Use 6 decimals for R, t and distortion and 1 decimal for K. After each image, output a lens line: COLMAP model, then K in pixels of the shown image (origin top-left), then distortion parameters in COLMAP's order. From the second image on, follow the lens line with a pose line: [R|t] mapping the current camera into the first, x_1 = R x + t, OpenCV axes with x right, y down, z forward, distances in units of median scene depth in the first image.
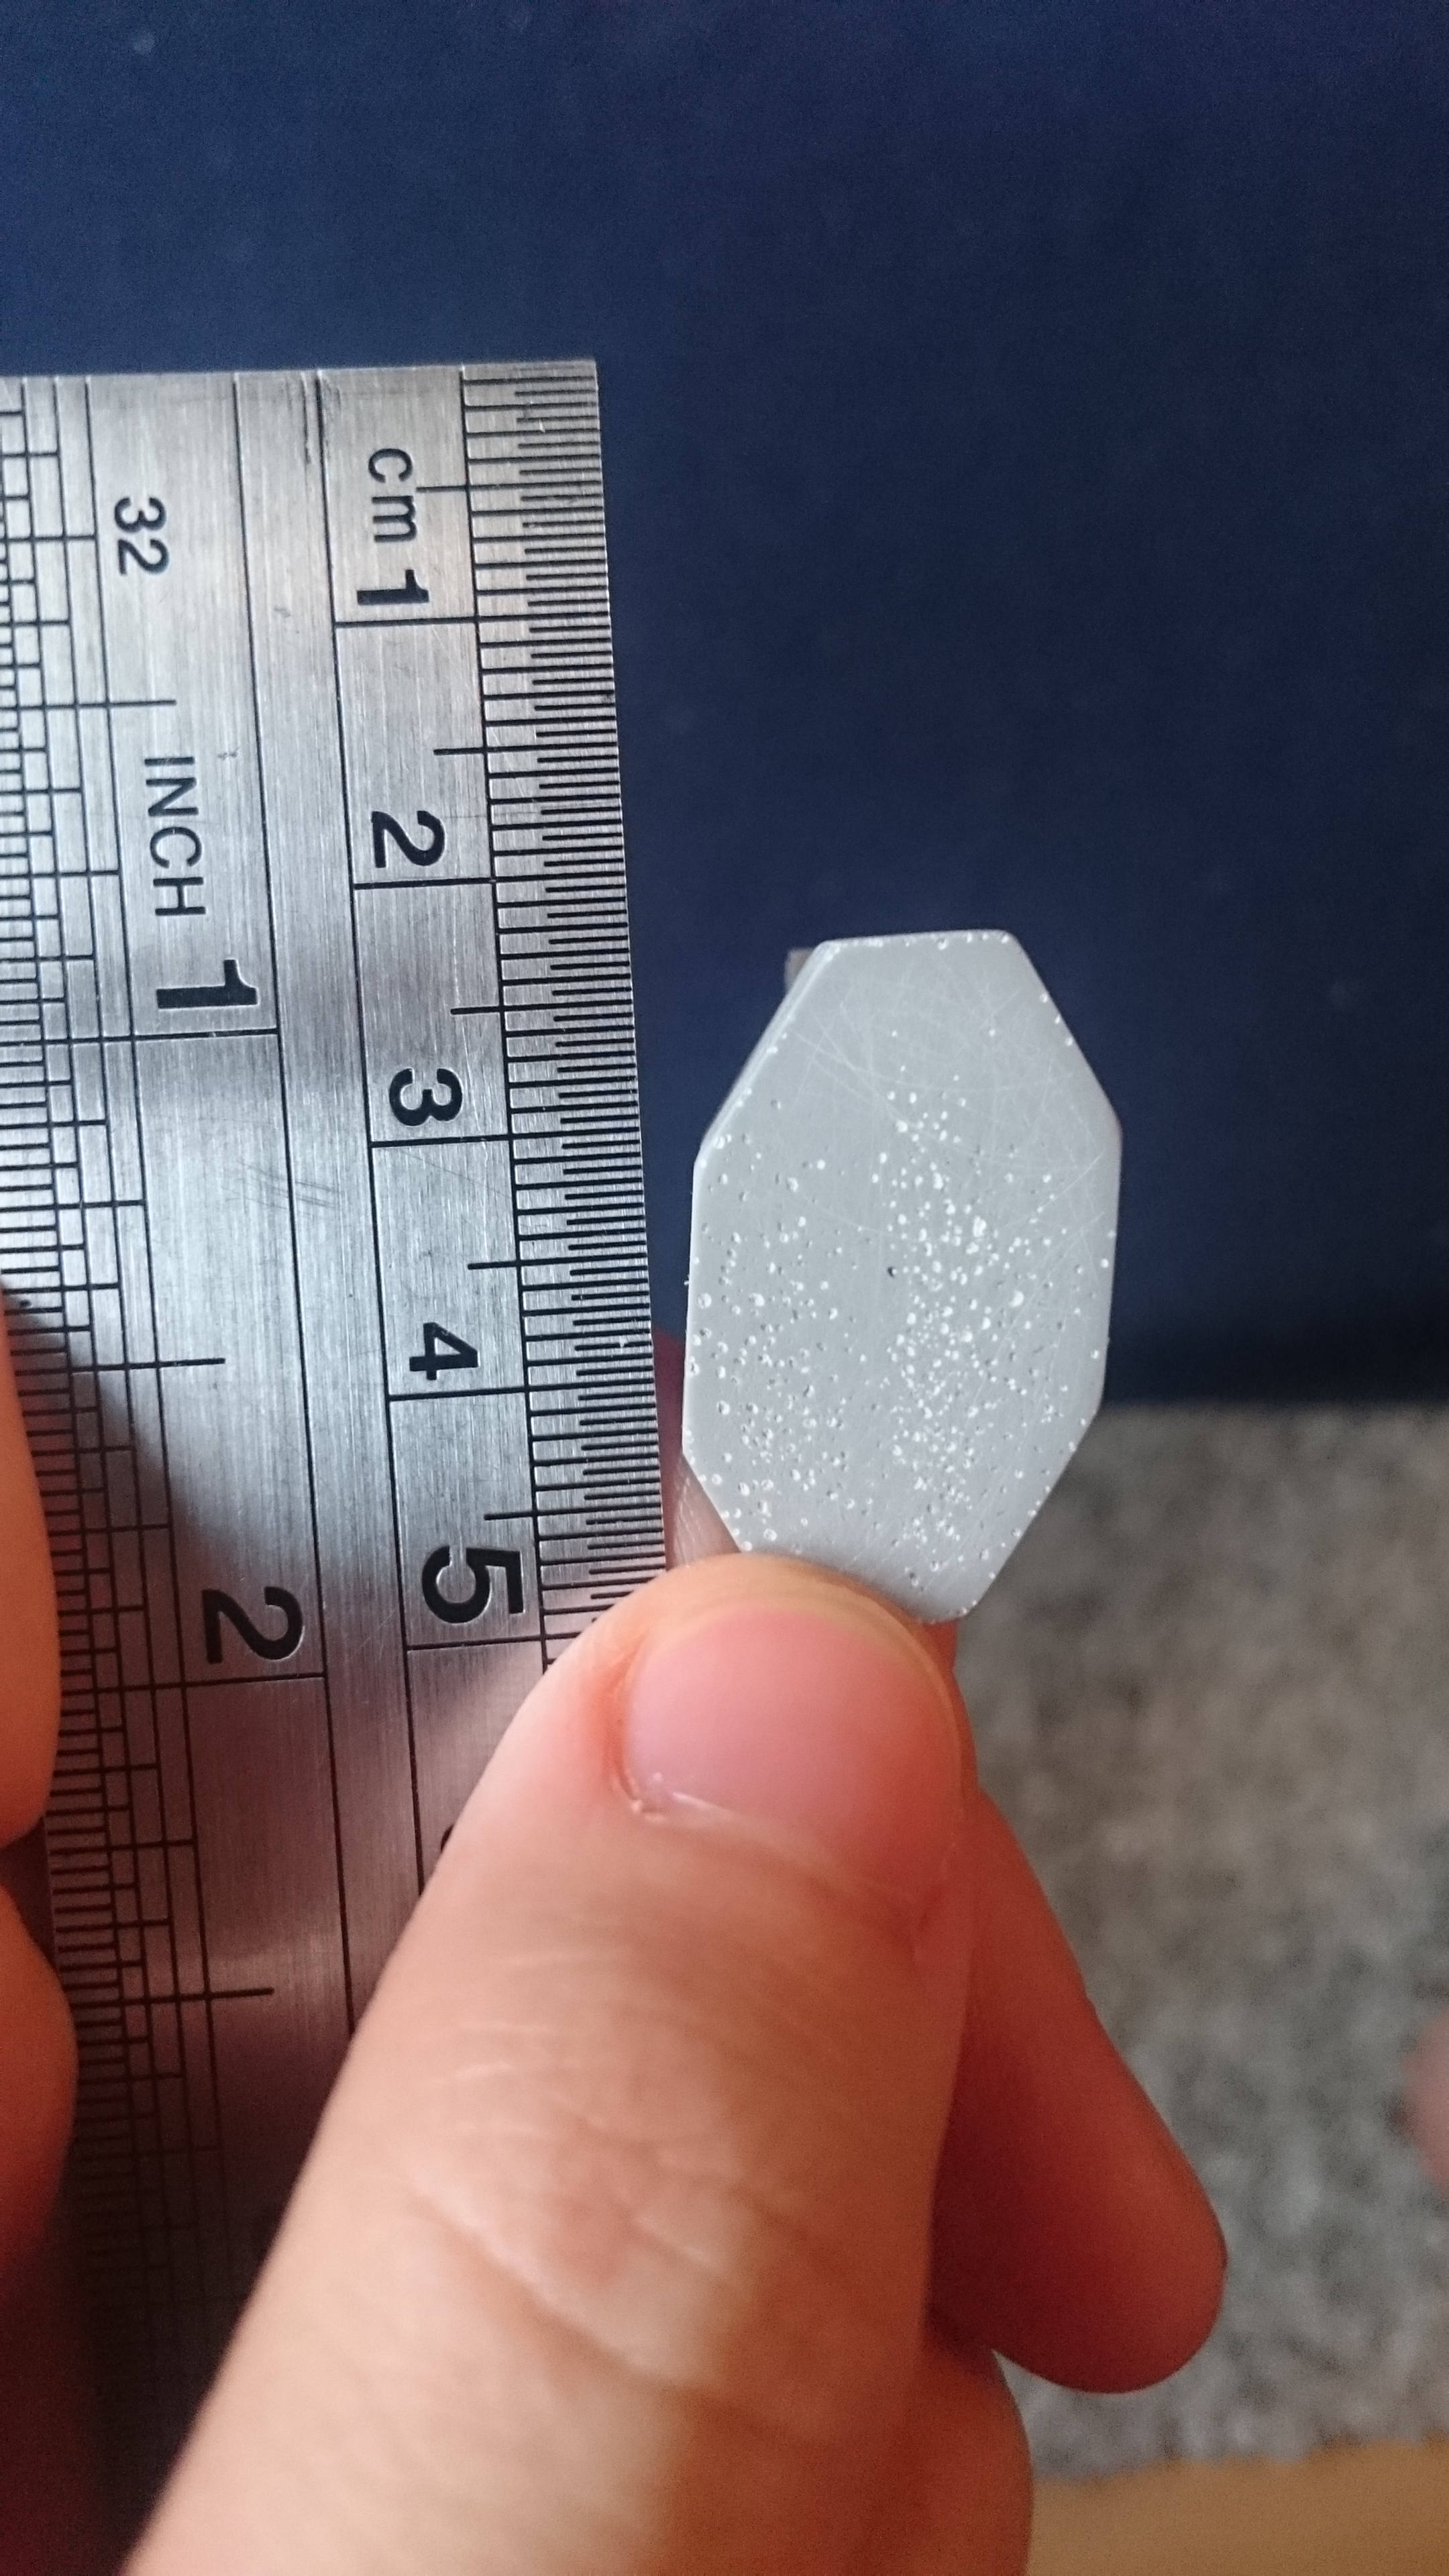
lens RADIAL K [[1325.5, 0, 724.5], [0, 1325.5, 1288.0], [0, 0, 1]] dist [0.000025, -0.016283]
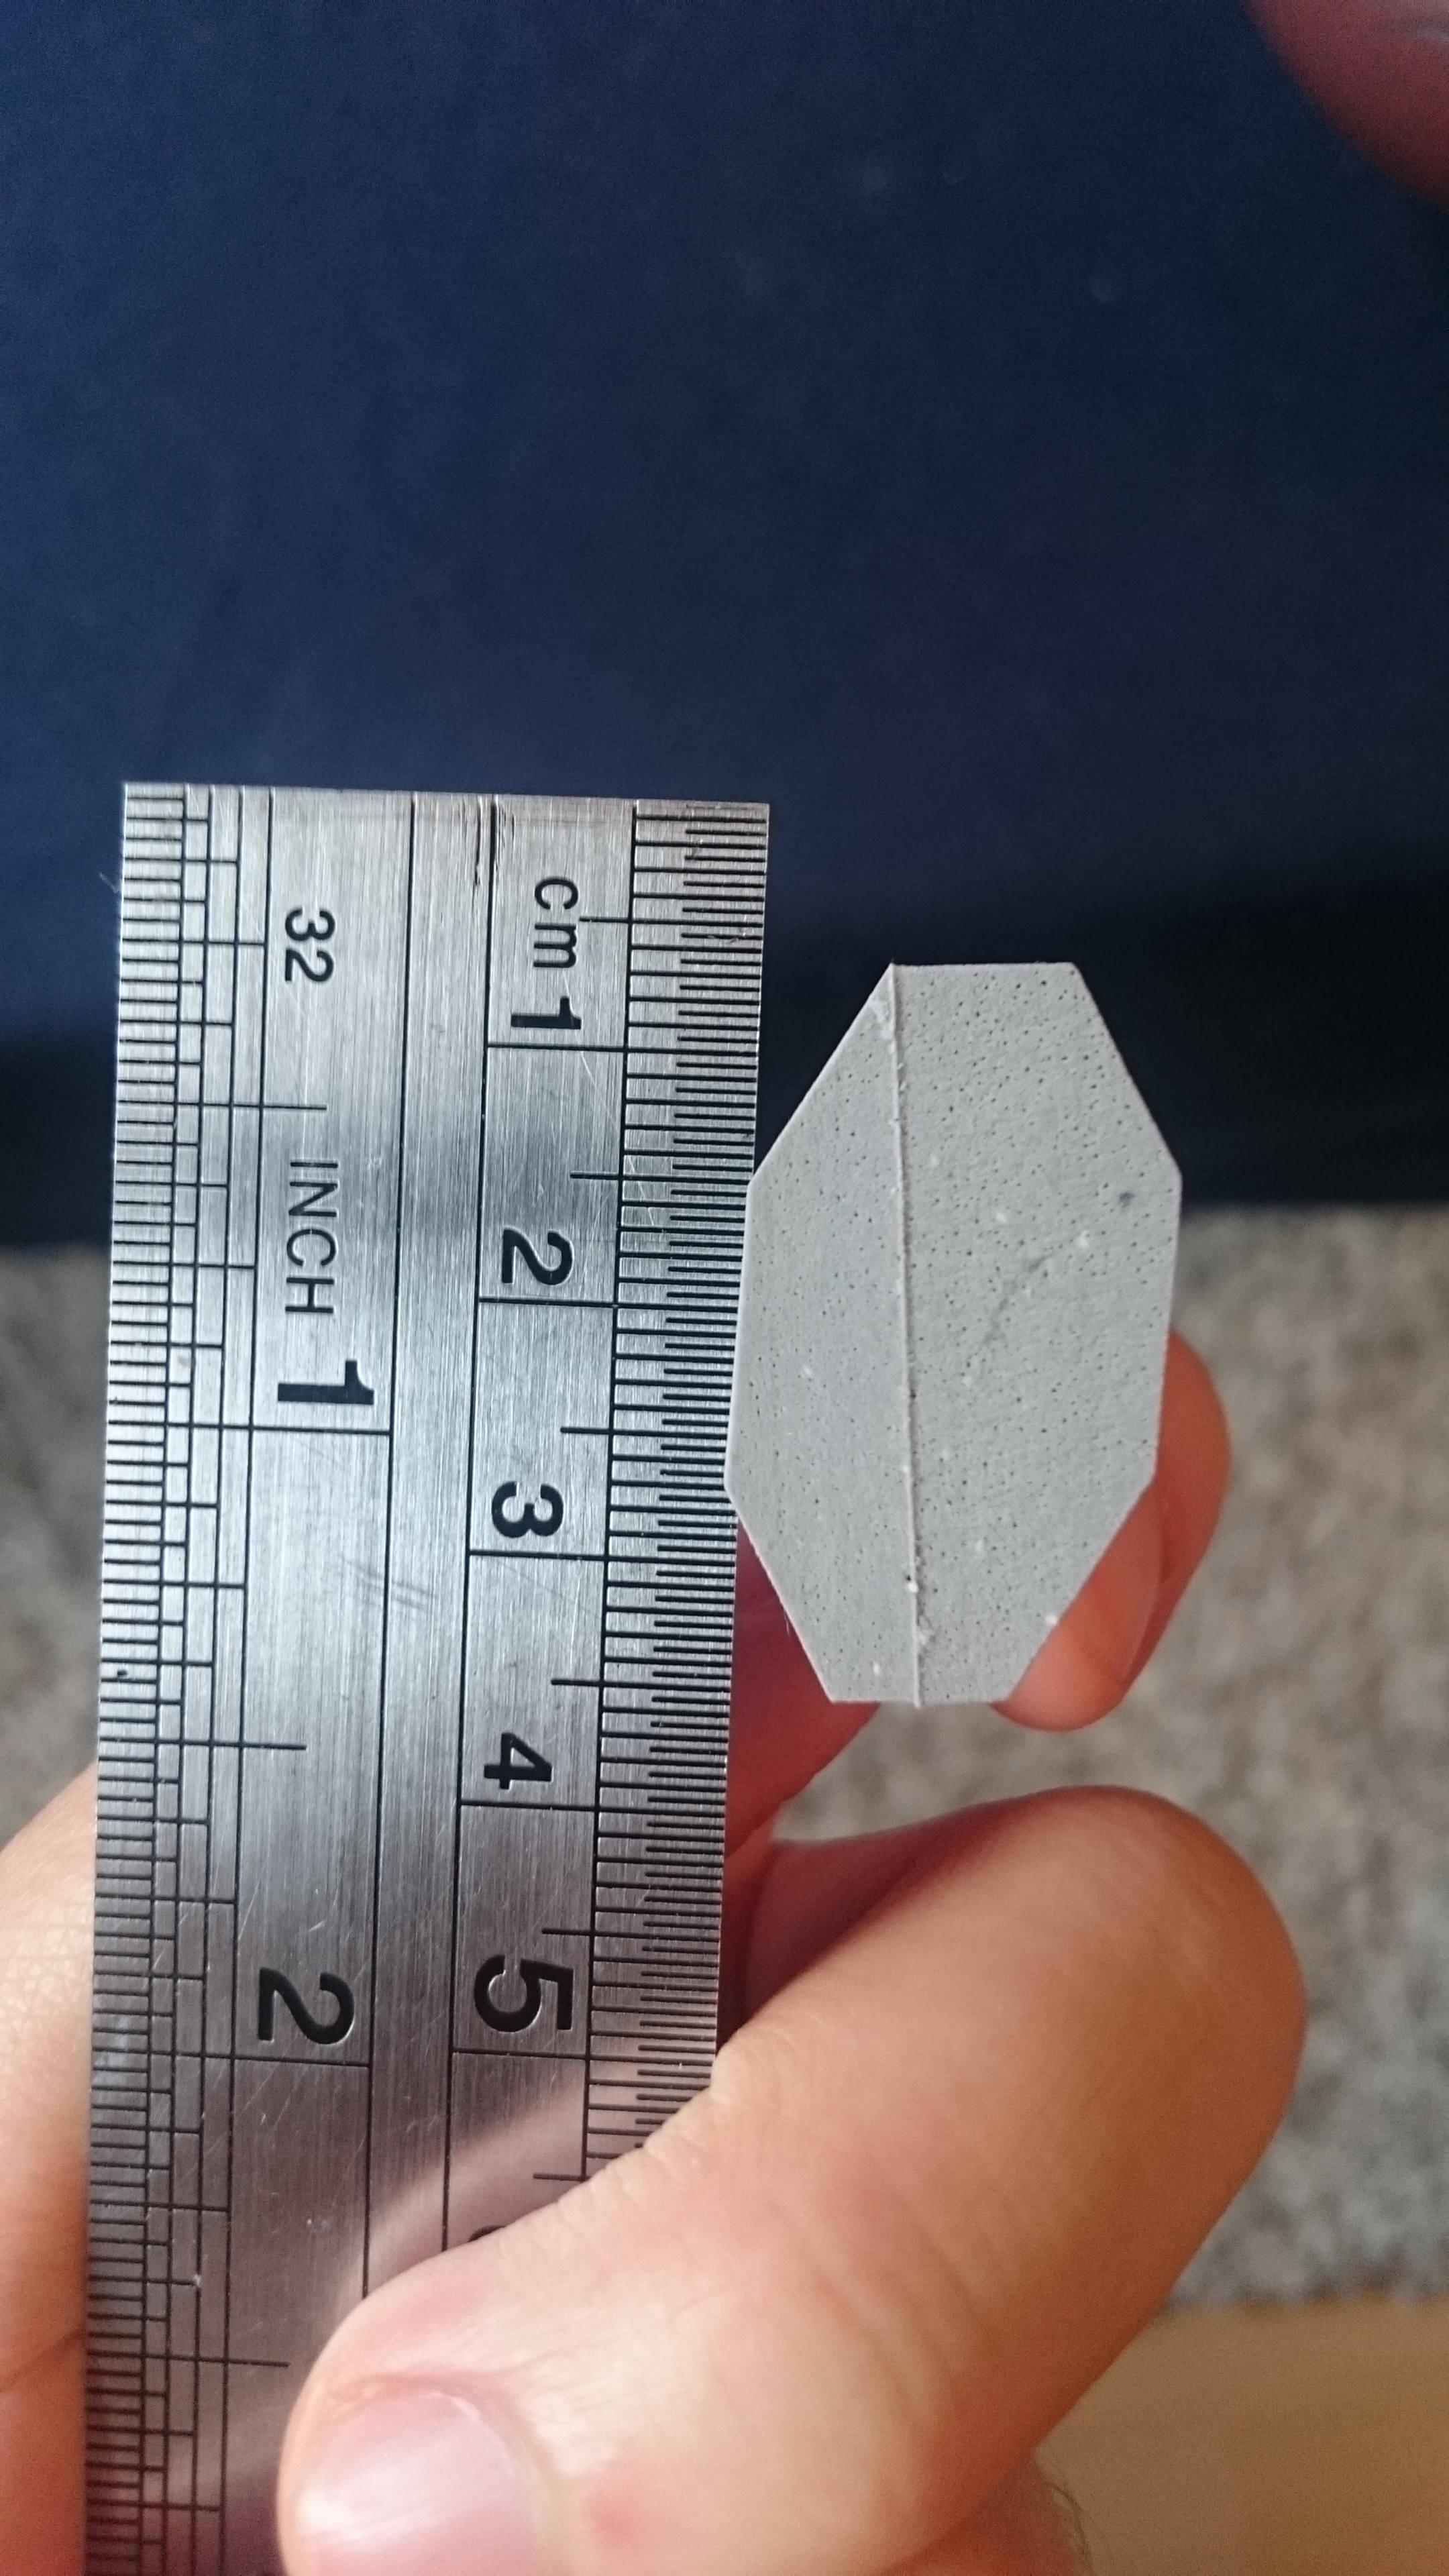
lens RADIAL K [[1349.4, 0, 724.5], [0, 1349.4, 1288.0], [0, 0, 1]] dist [-0.000501, -0.012888]
pose [[0.992250, 0.100068, -0.073670, -0.019070], [-0.101409, 0.994736, -0.014685, -0.316103], [0.071812, 0.022042, 0.997175, -0.012600]]
